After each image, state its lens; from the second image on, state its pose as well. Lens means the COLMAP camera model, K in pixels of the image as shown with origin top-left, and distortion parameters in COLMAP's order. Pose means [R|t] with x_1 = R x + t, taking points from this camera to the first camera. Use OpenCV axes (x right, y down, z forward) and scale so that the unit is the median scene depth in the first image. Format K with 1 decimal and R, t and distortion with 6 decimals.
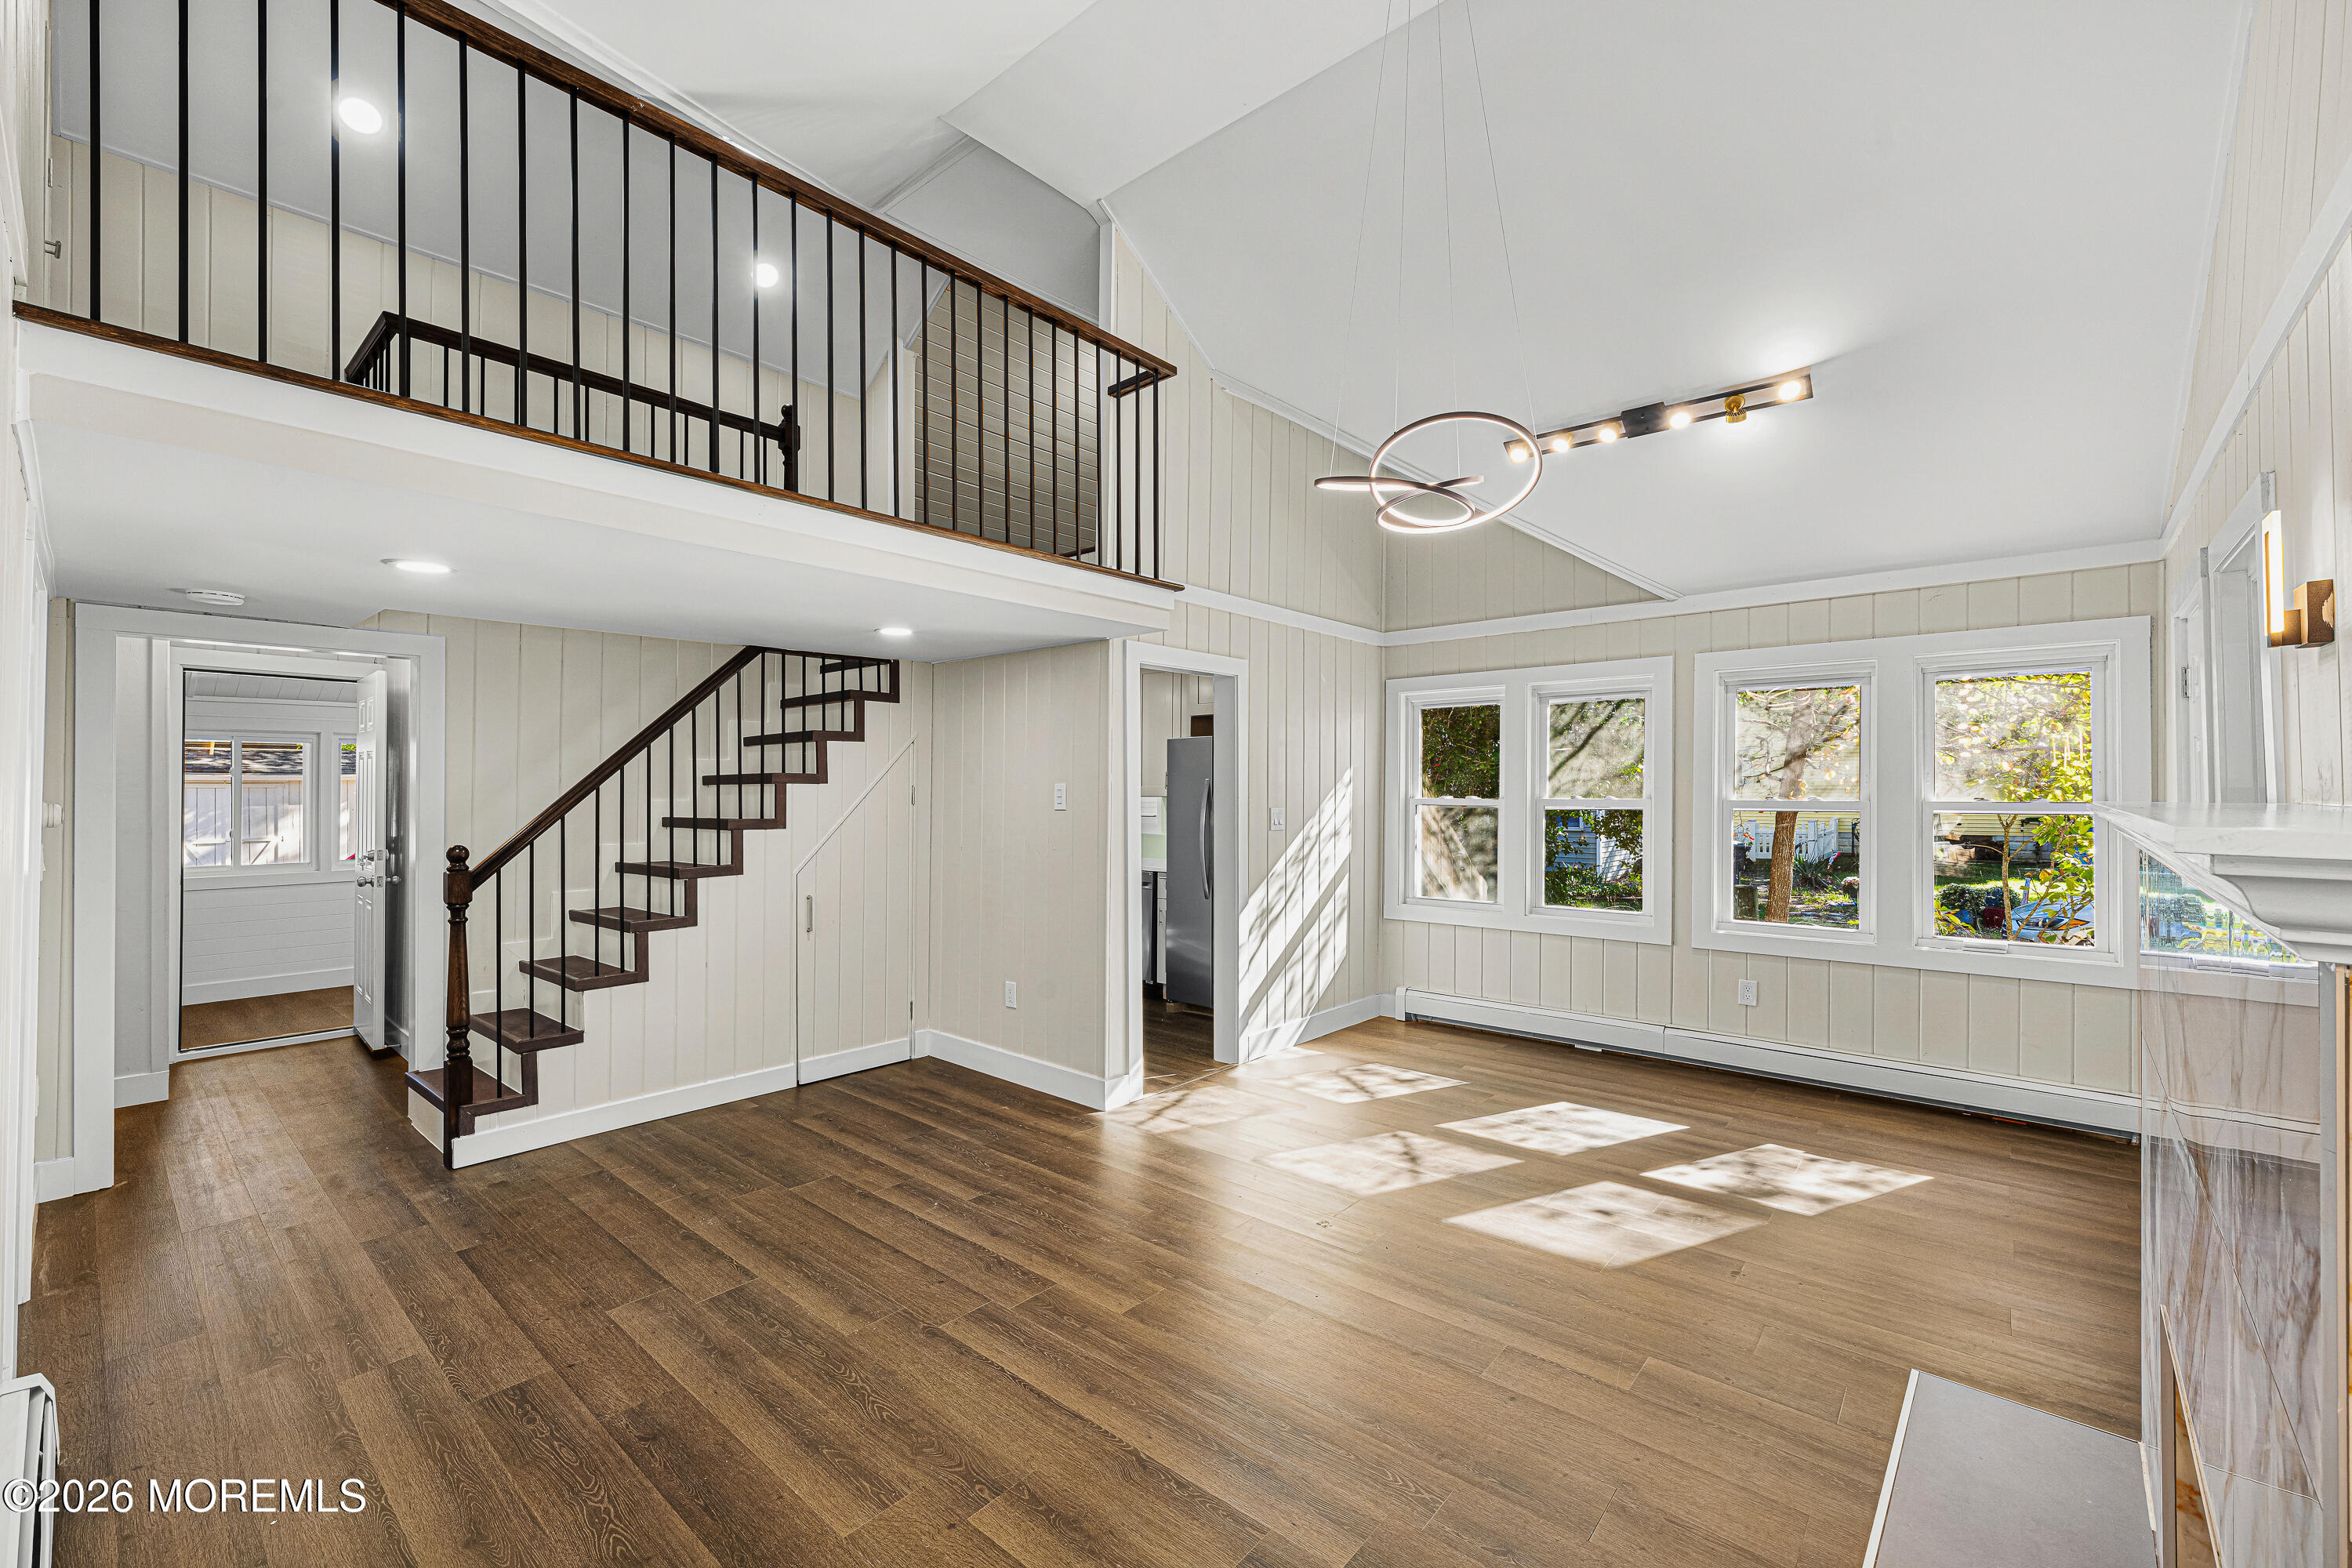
lens RADIAL K [[990.2, 0, 1170.5], [0, 990.2, 766.6], [0, 0, 1]] dist [0.003927, 0.000126]
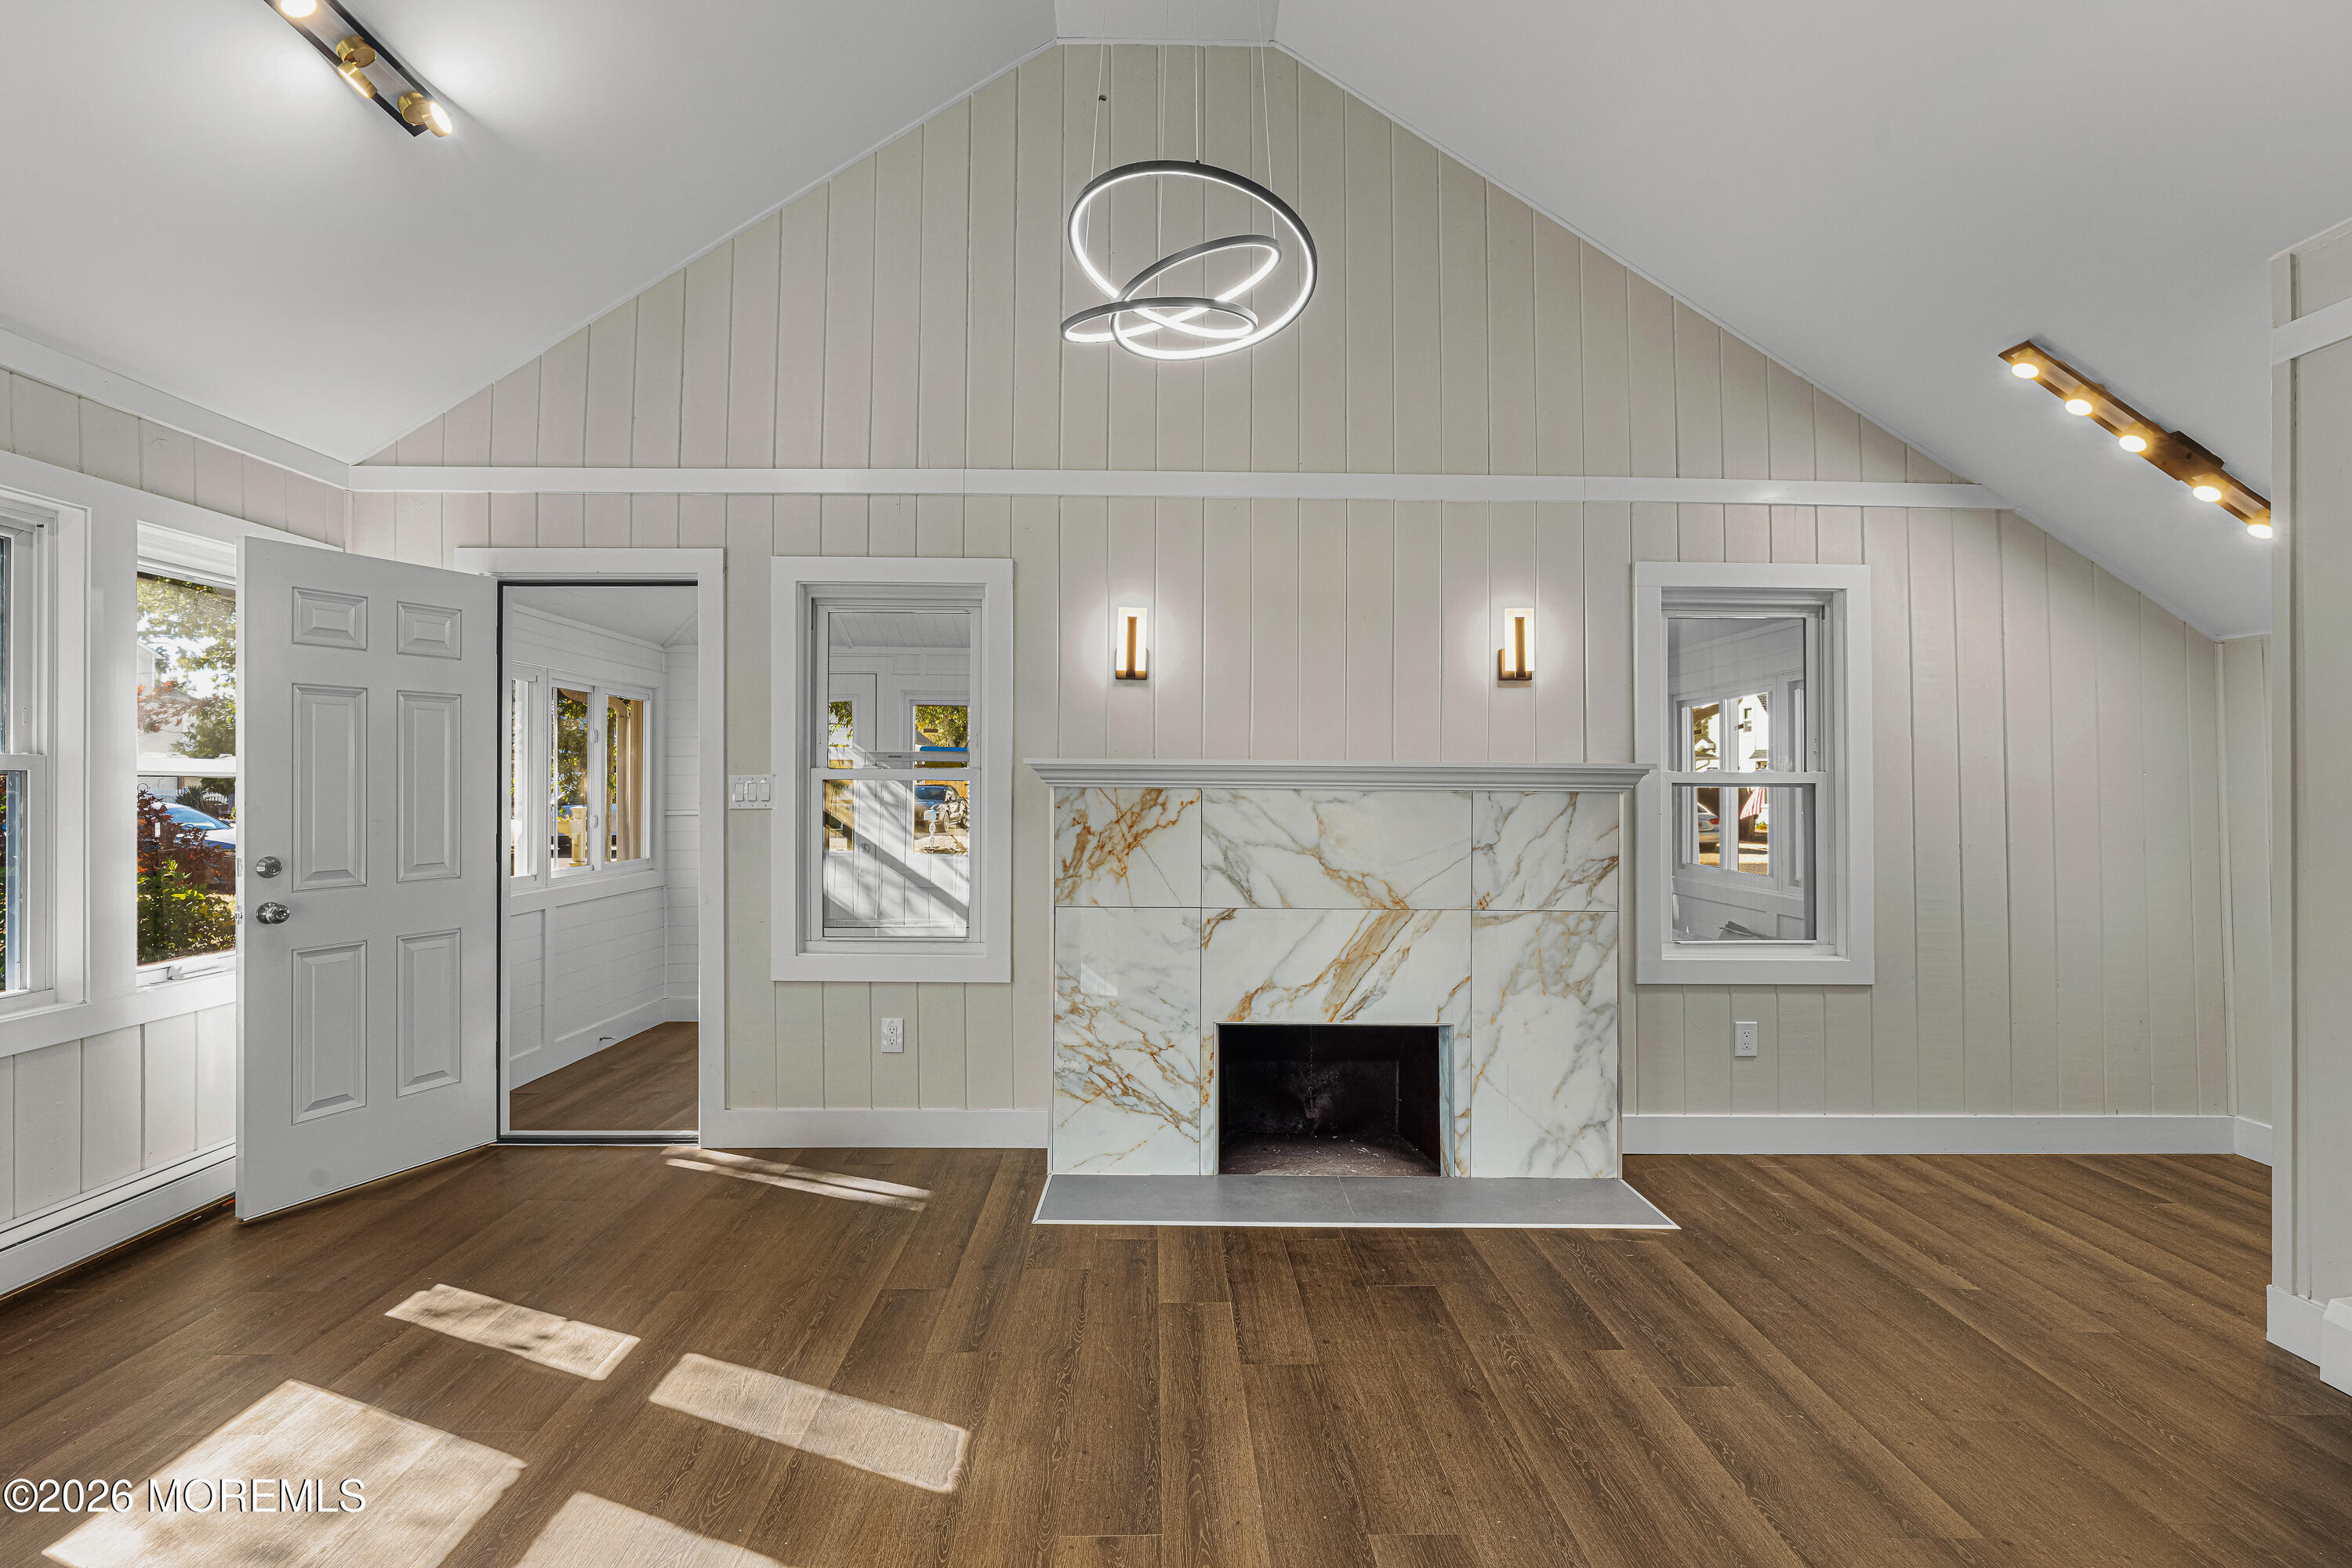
lens RADIAL K [[1063.2, 0, 1171.3], [0, 1063.2, 774.7], [0, 0, 1]] dist [-0.000765, -0.000044]
pose [[-0.665573, 0.003228, 0.746326, -0.190694], [-0.019596, 0.999570, -0.021800, 0.046102], [-0.746076, -0.029135, -0.665223, 0.971774]]
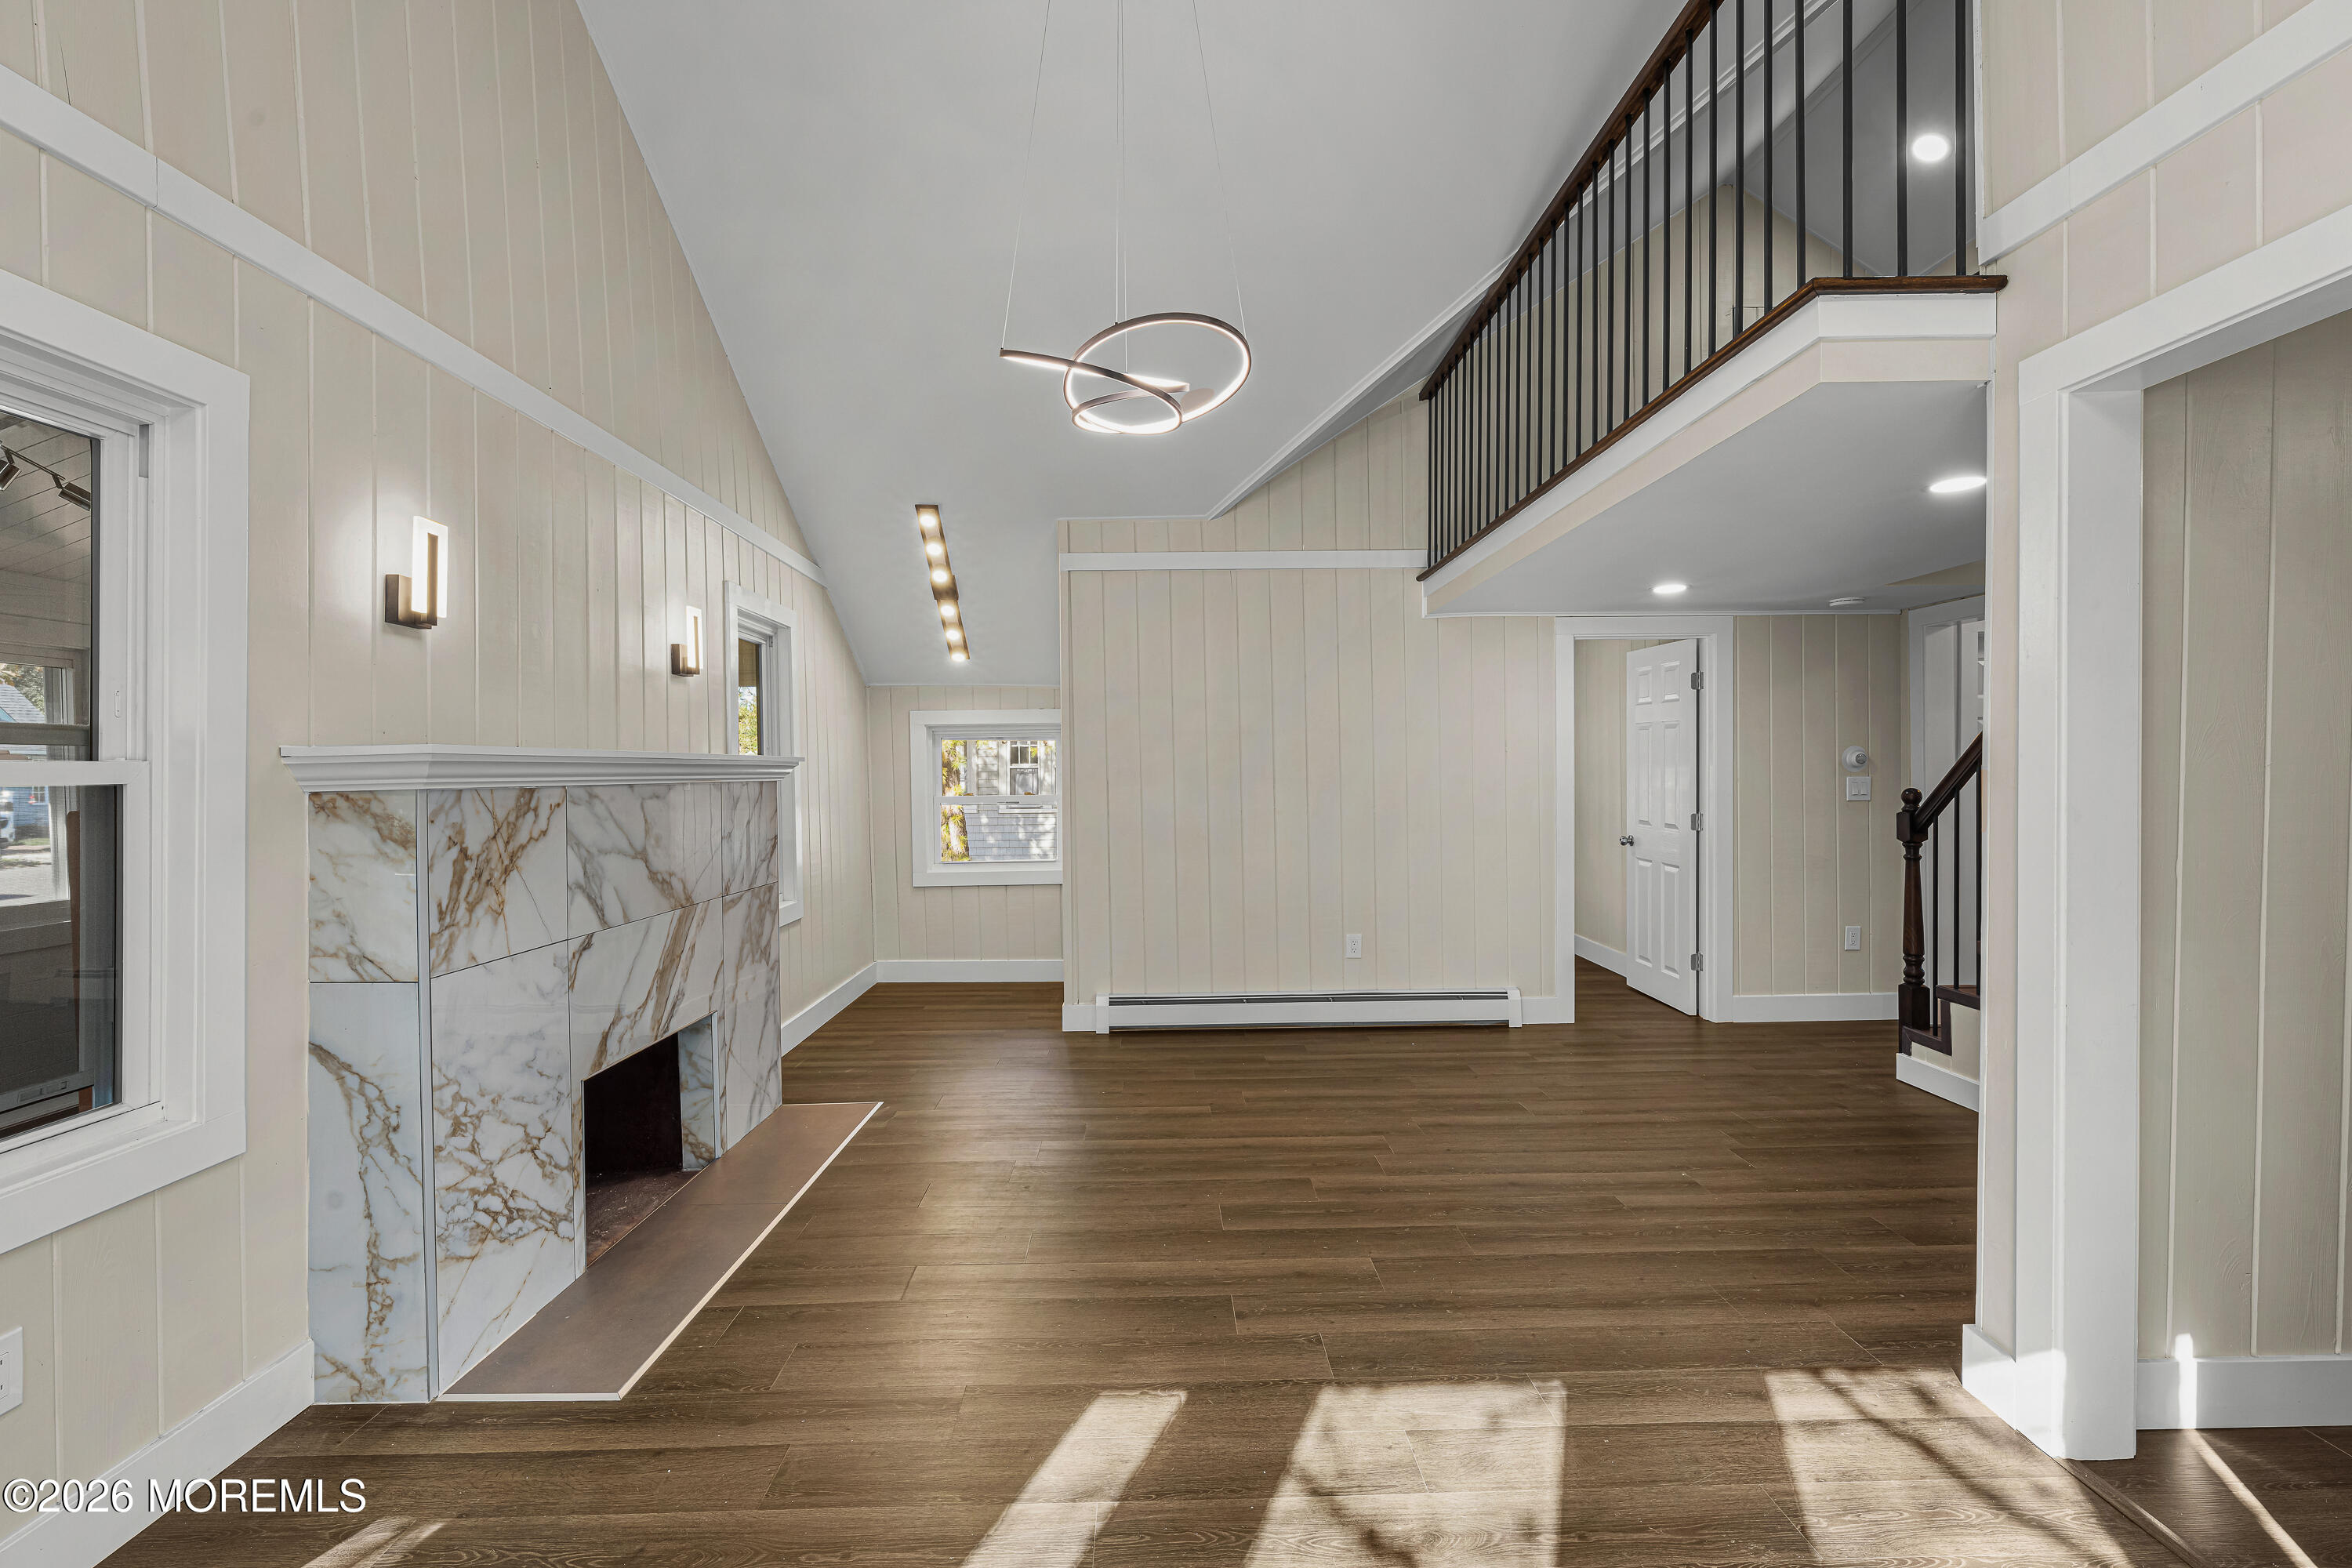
lens RADIAL K [[1016.2, 0, 1179.4], [0, 1016.2, 771.4], [0, 0, 1]] dist [0.000782, 0.000182]
pose [[-0.749790, 0.011223, -0.661580, 0.526151], [0.023424, 0.999680, -0.009589, 0.043735], [0.661261, -0.022687, -0.749813, 1.107428]]
